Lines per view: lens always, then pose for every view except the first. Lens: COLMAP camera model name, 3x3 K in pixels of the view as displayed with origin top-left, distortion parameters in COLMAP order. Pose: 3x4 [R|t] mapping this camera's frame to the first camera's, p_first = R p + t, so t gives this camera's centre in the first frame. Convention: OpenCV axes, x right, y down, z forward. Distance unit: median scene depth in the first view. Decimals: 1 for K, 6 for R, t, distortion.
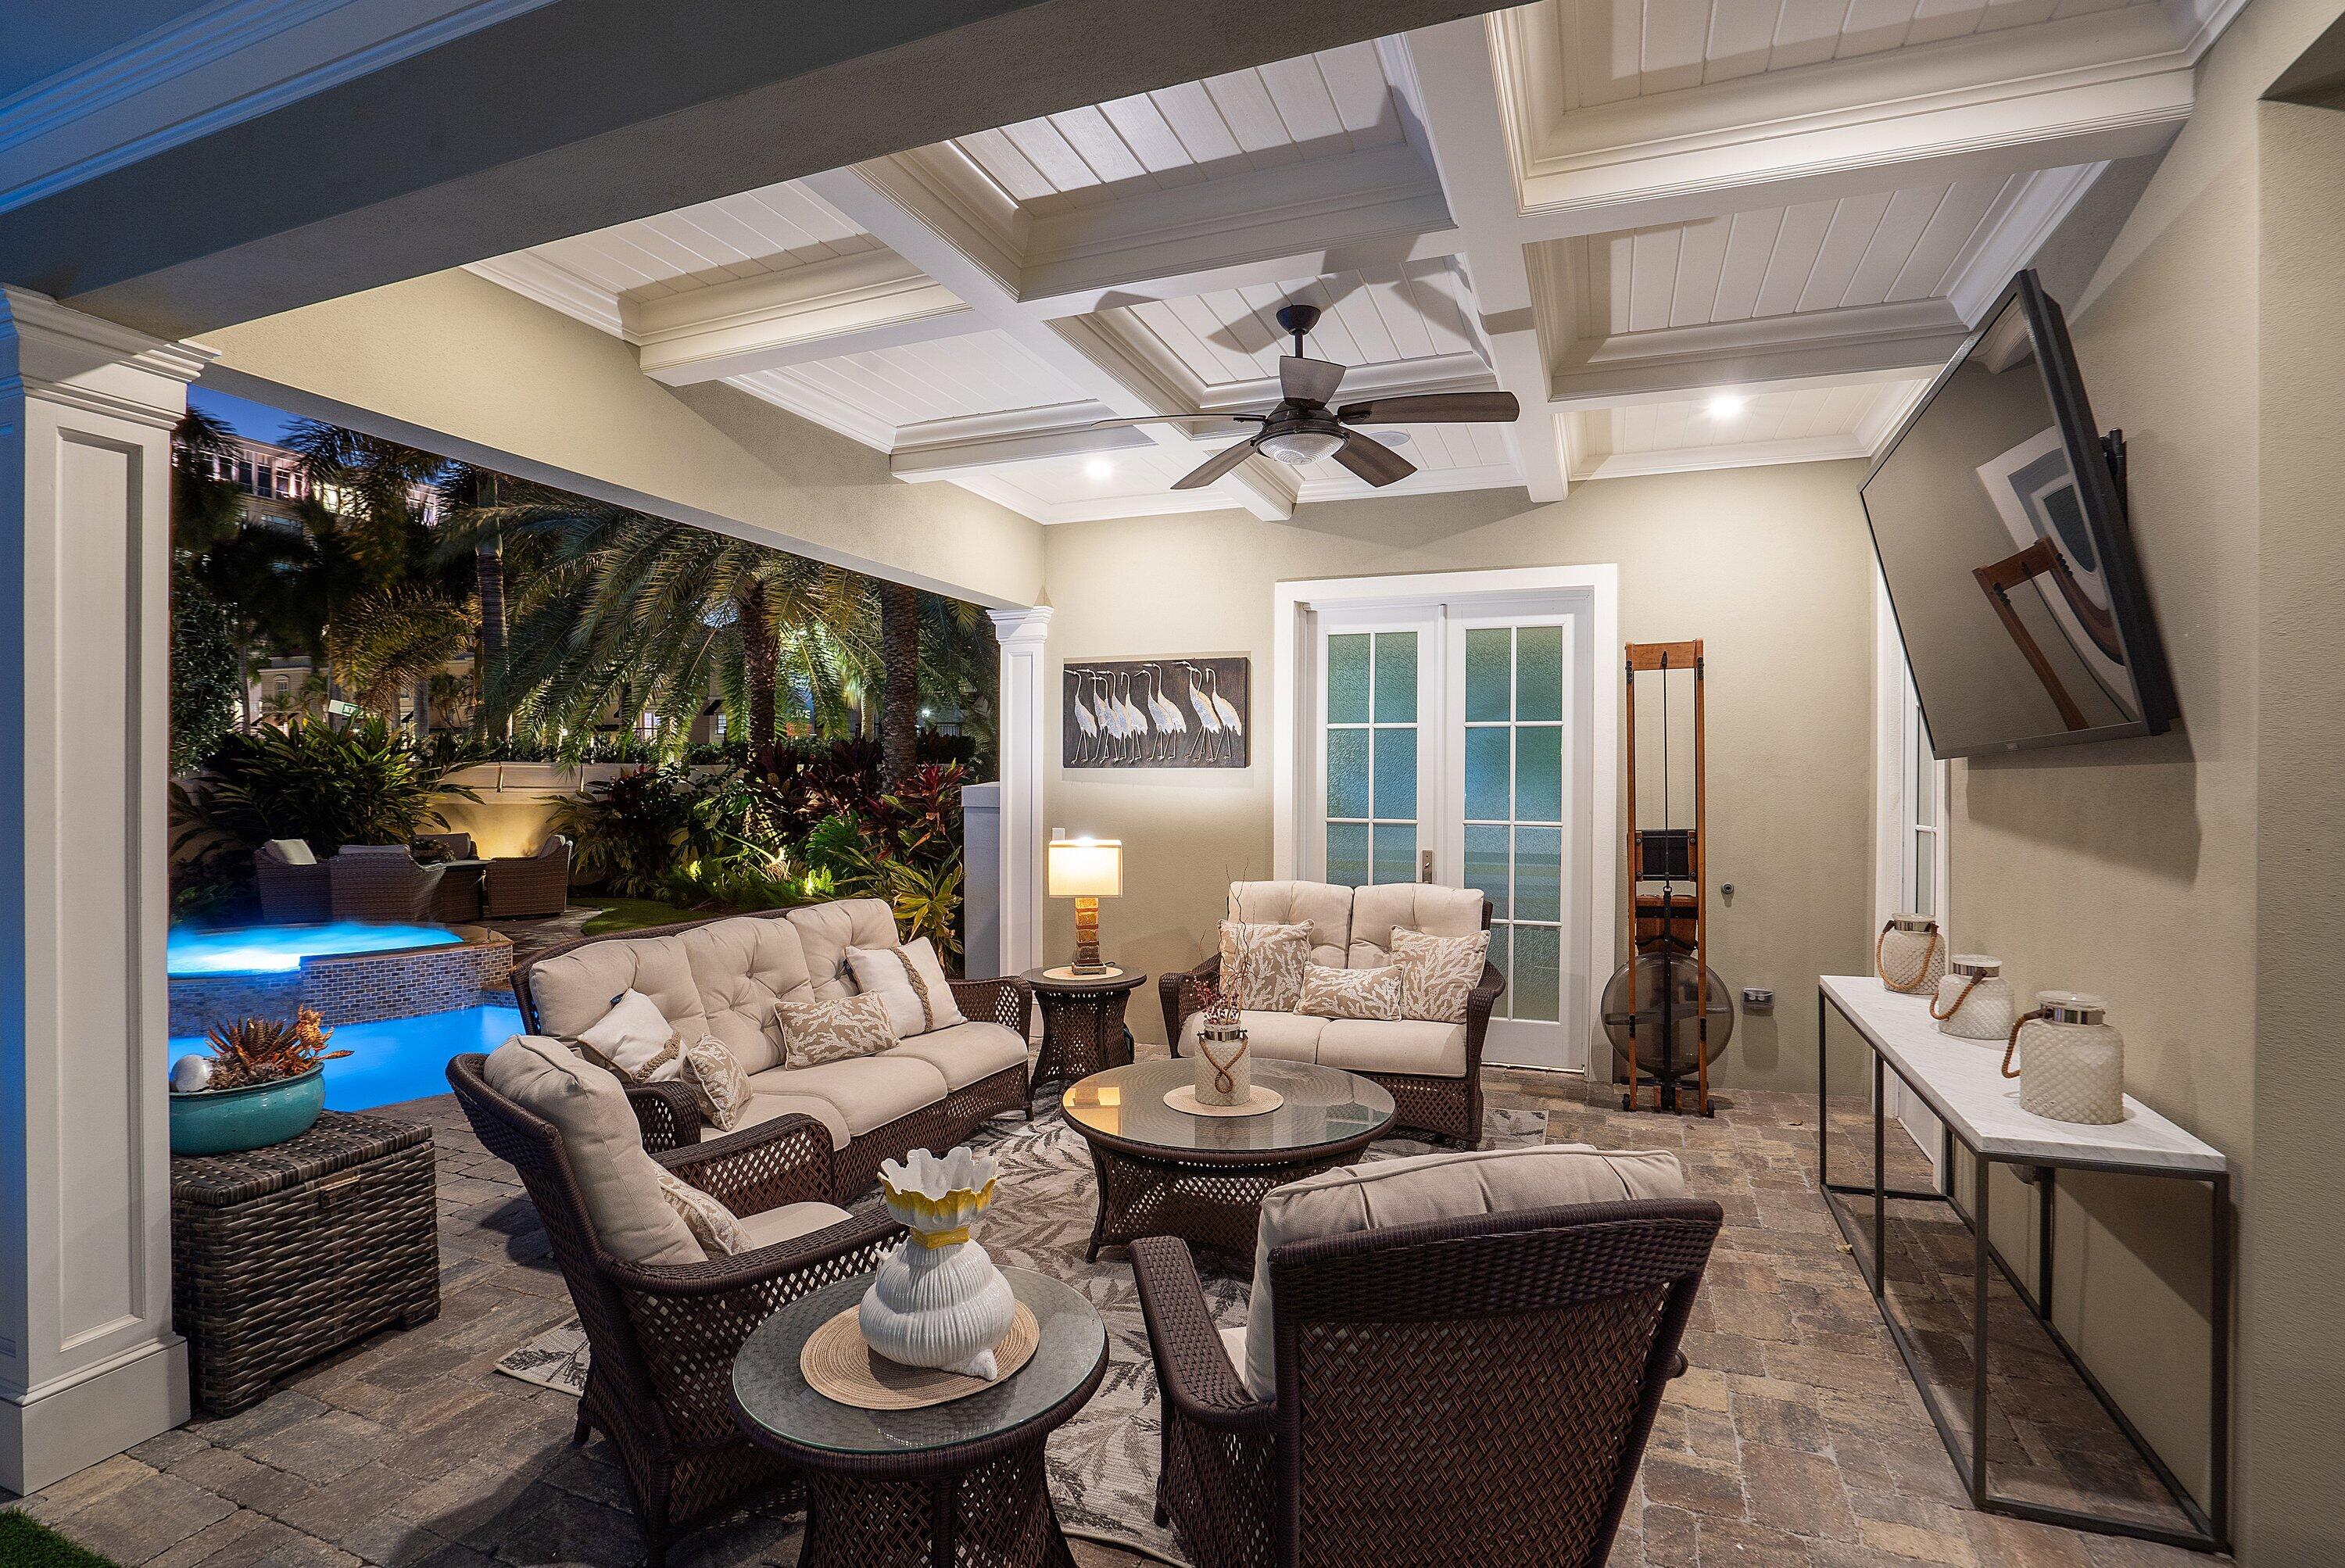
lens RADIAL K [[1161.8, 0, 1155.3], [0, 1161.8, 782.1], [0, 0, 1]] dist [-0.049435, 0.012062]
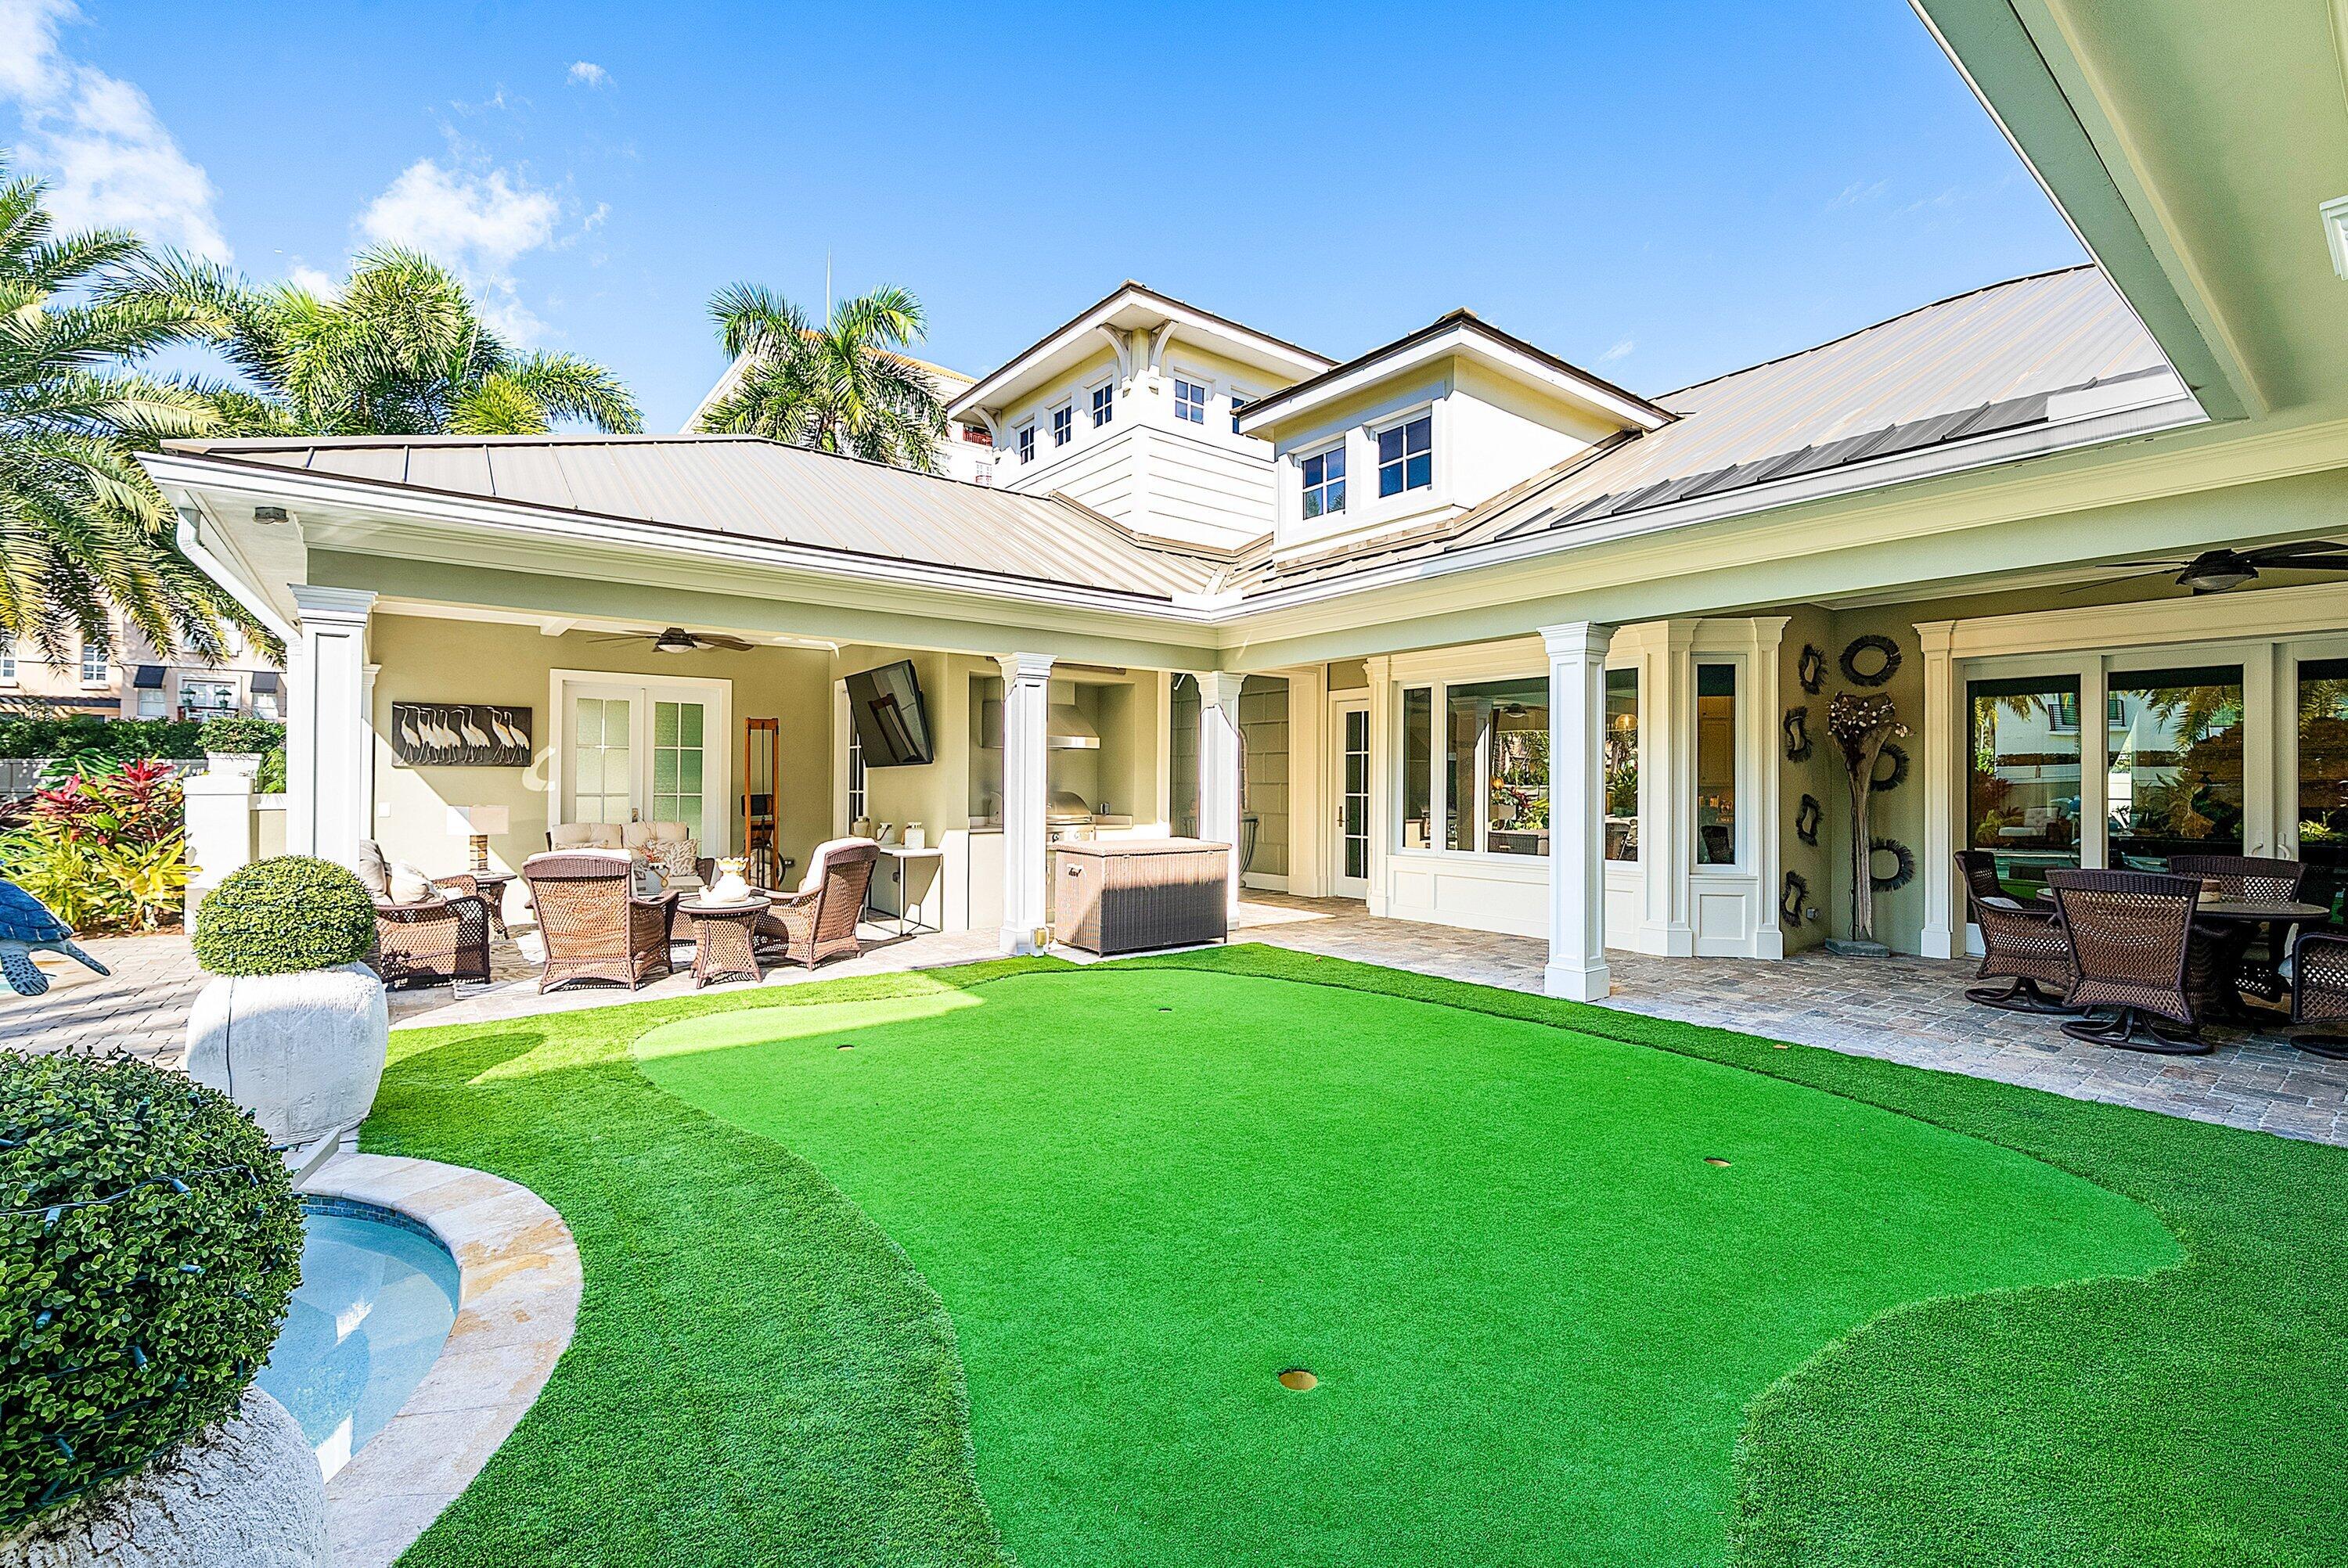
lens RADIAL K [[997.5, 0, 1169.5], [0, 997.5, 779.2], [0, 0, 1]] dist [0.002342, -0.000067]
pose [[0.508636, 0.002561, 0.860978, -0.757103], [0.002641, 0.999986, -0.004534, 0.016723], [-0.860978, 0.004580, 0.508622, -0.664708]]
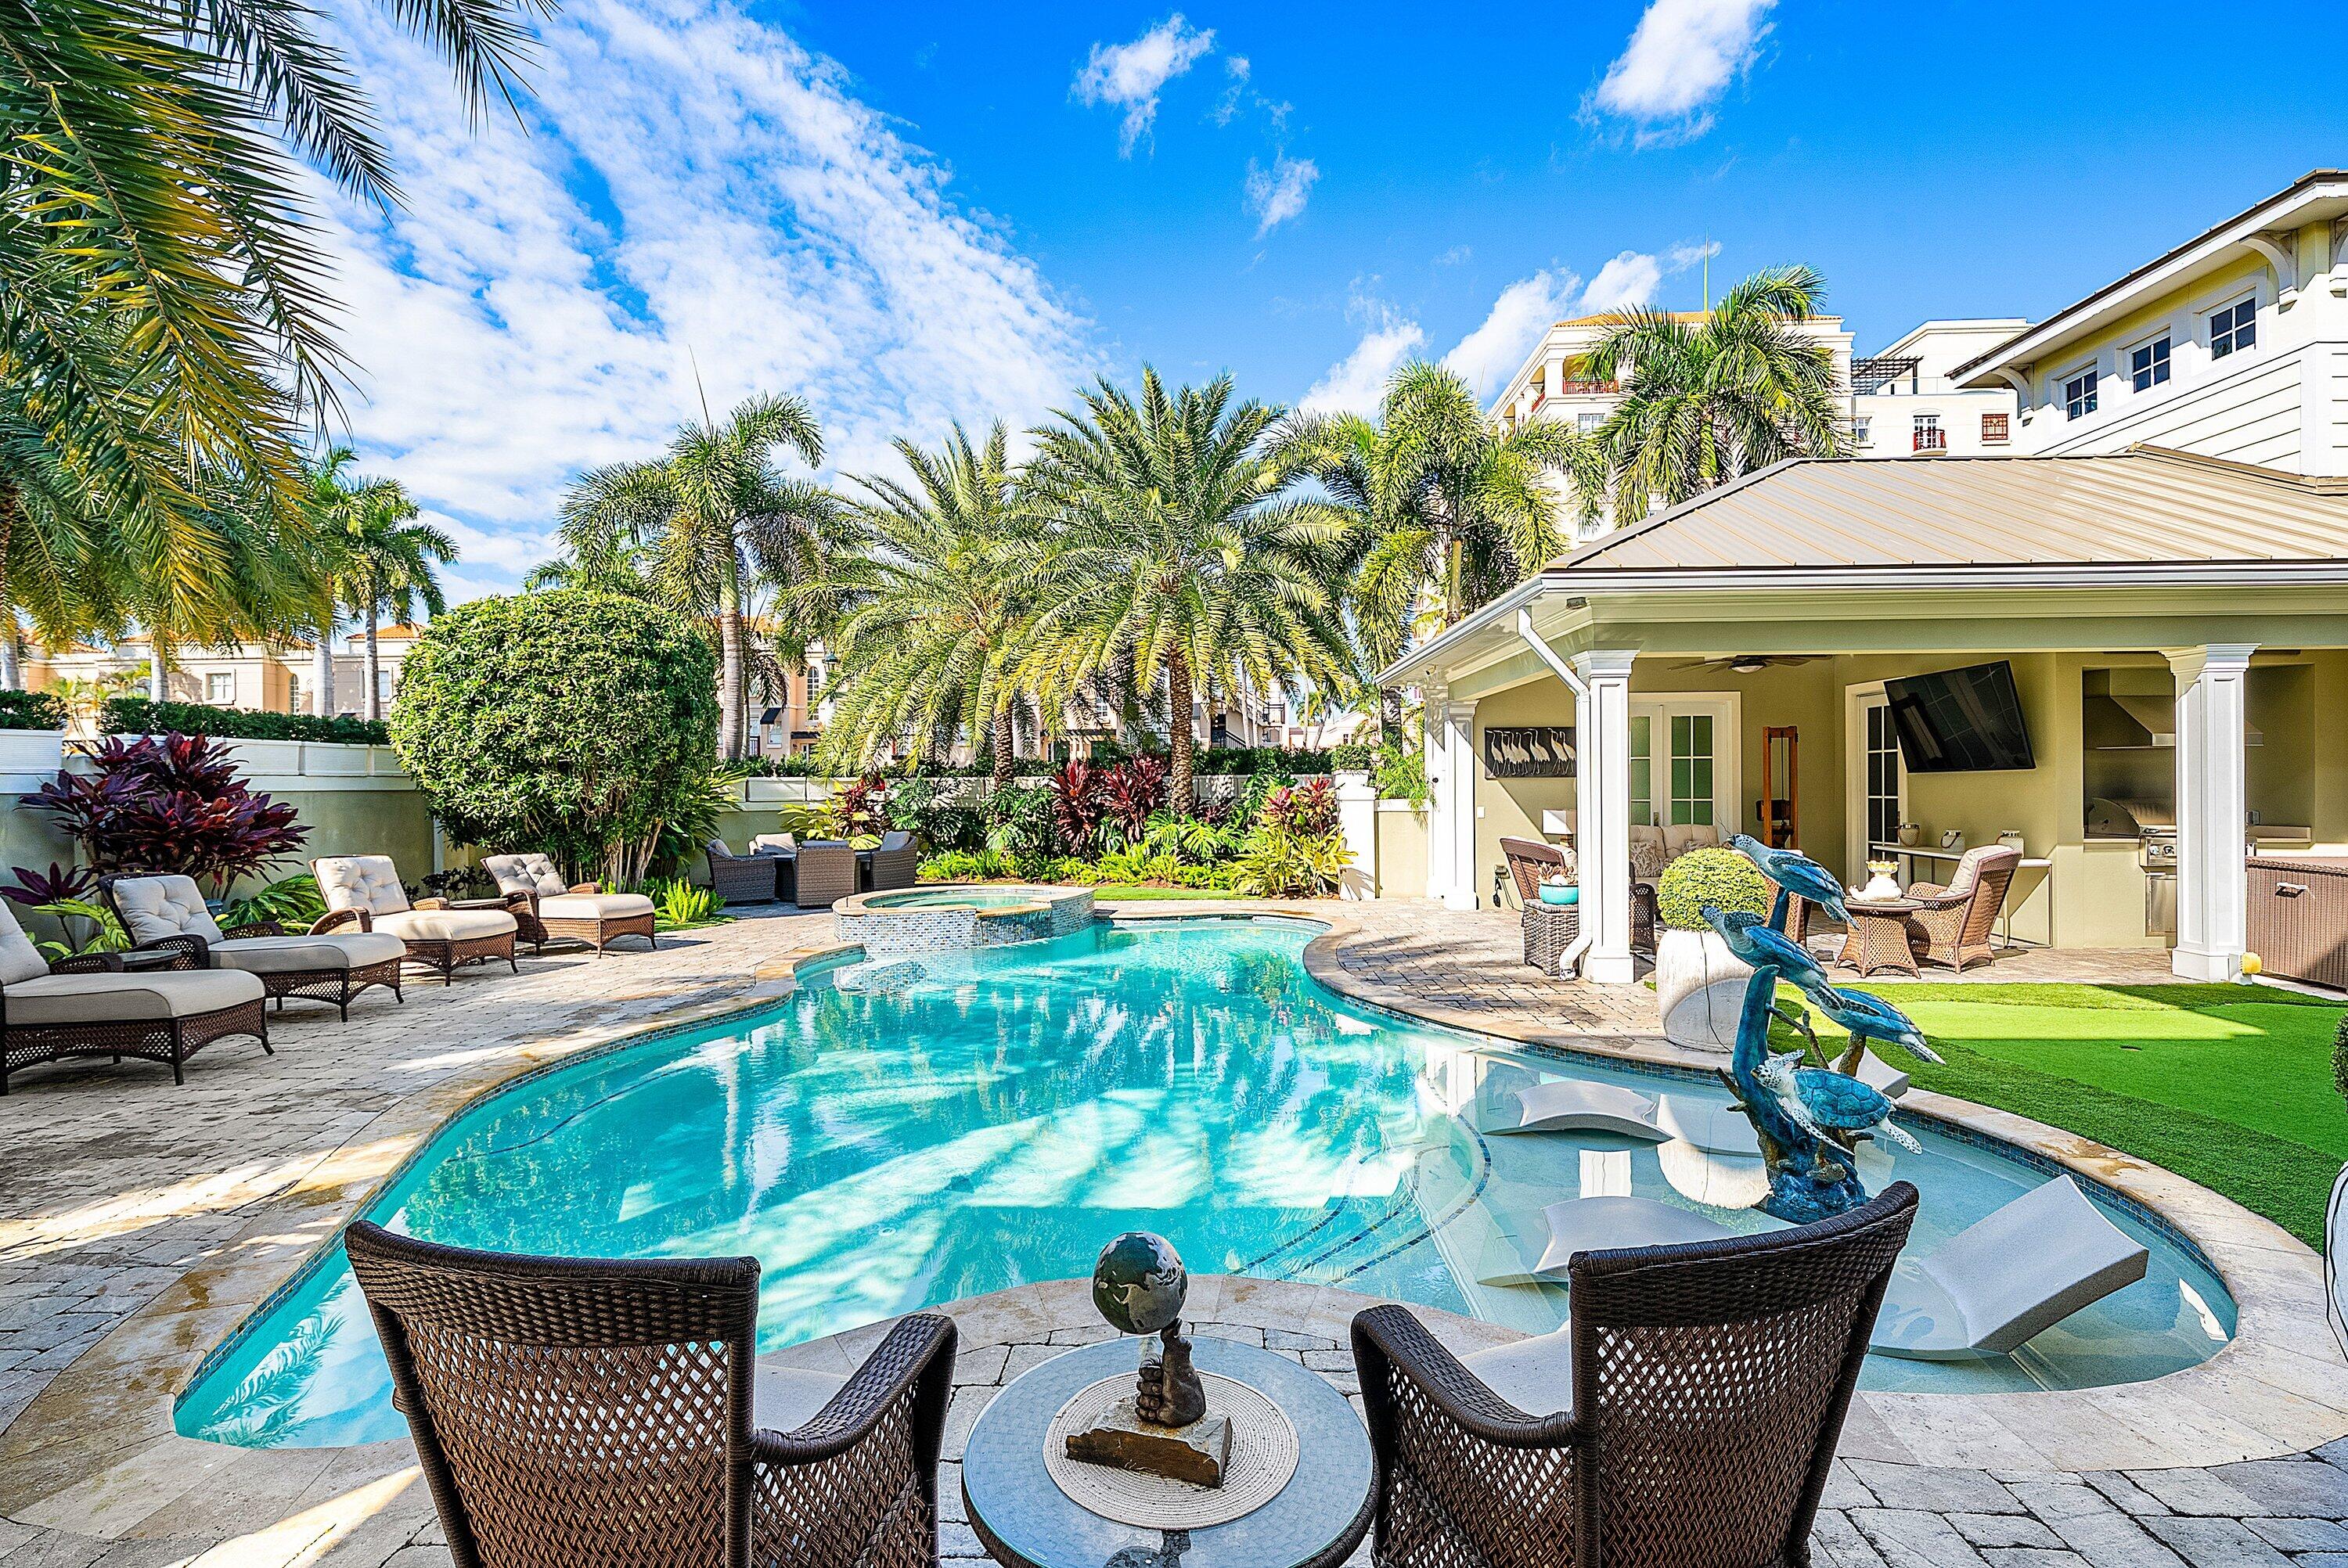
lens RADIAL K [[1041.3, 0, 1171.8], [0, 1041.3, 787.7], [0, 0, 1]] dist [-0.001839, -0.000128]
pose [[0.943062, -0.009843, 0.332473, -1.272406], [0.010817, 0.999941, -0.001078, 0.001184], [-0.332442, 0.004613, 0.943112, -0.579464]]
